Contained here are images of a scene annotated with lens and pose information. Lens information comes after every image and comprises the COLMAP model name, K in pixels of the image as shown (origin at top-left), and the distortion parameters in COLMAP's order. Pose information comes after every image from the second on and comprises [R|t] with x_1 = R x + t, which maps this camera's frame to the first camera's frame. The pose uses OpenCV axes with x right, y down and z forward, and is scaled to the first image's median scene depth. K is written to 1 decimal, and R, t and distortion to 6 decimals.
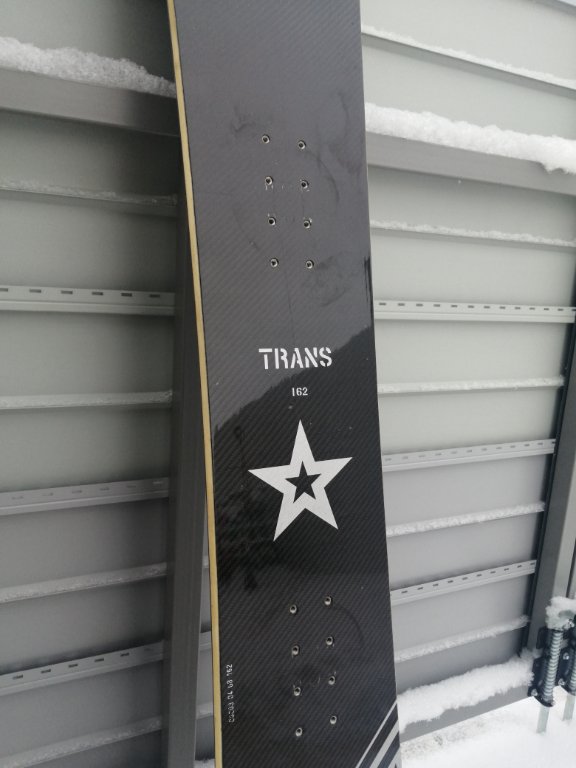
lens RADIAL K [[629.7, 0, 280.4], [0, 629.7, 384.1], [0, 0, 1]] dist [-0.011804, -0.007921]
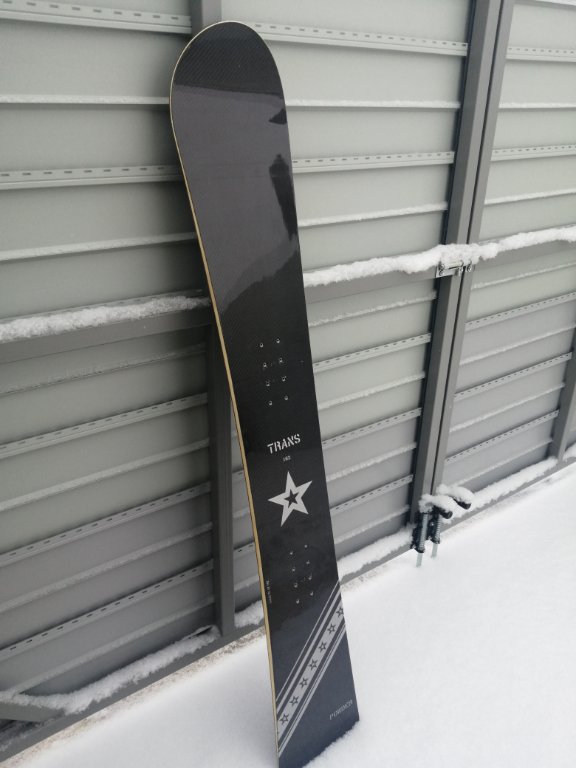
lens RADIAL K [[629.7, 0, 292.0], [0, 629.7, 379.9], [0, 0, 1]] dist [-0.011804, -0.007921]
pose [[0.985908, -0.103600, 0.131349, -0.119756], [0.069592, 0.967993, 0.241135, -0.443778], [-0.152126, -0.228596, 0.961562, -0.576994]]
